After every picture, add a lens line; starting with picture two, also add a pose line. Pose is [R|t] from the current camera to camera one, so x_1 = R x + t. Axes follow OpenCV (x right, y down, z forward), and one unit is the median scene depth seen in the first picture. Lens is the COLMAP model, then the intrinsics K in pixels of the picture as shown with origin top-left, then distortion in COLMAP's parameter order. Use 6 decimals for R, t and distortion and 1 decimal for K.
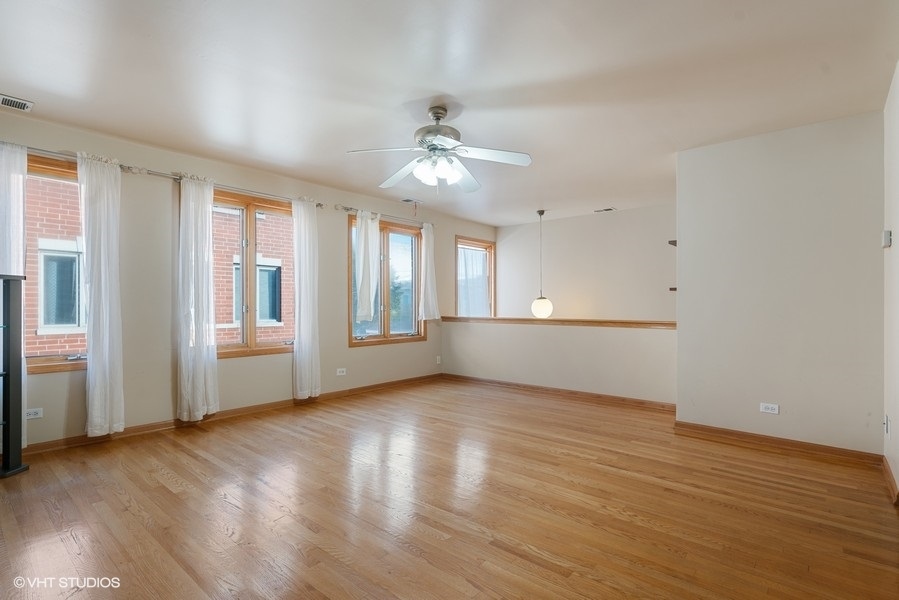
lens RADIAL K [[440.7, 0, 464.0], [0, 440.7, 305.5], [0, 0, 1]] dist [-0.000890, -0.000050]
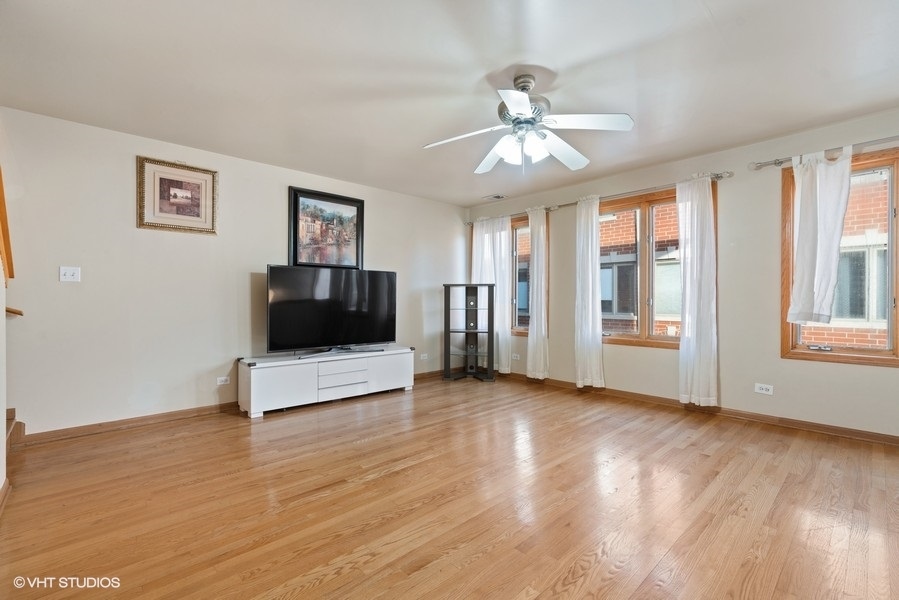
lens RADIAL K [[407.9, 0, 441.7], [0, 407.9, 303.6], [0, 0, 1]] dist [-0.003763, -0.000076]
pose [[-0.144478, 0.009191, -0.989465, 0.622598], [-0.000811, 0.999955, 0.009407, 0.003623], [0.989508, 0.002161, -0.144465, 0.754739]]
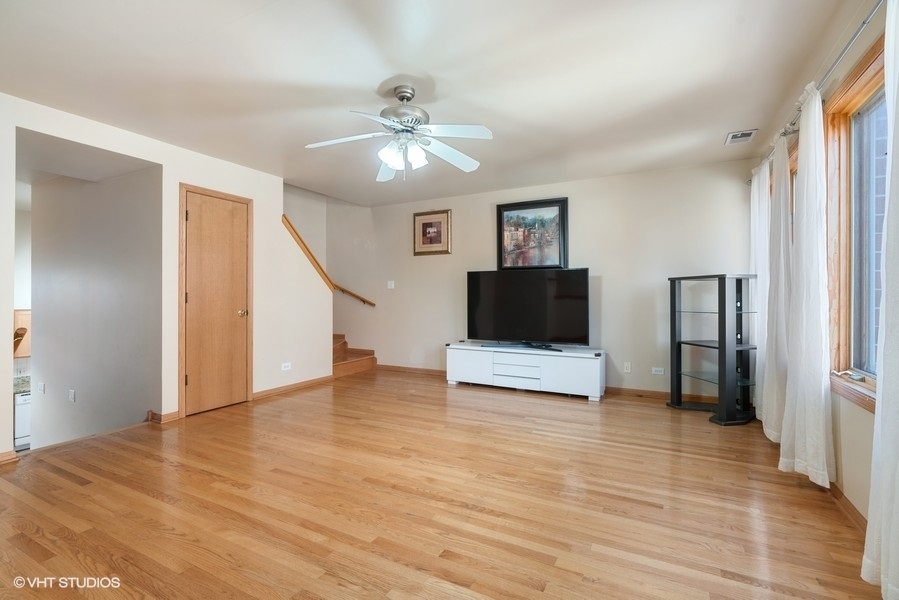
lens RADIAL K [[407.9, 0, 441.7], [0, 407.9, 303.6], [0, 0, 1]] dist [-0.003763, -0.000076]
pose [[-0.983592, 0.000731, -0.180404, 0.016058], [-0.001958, 0.999890, 0.014725, 0.001515], [0.180395, 0.014837, -0.983482, 1.469319]]
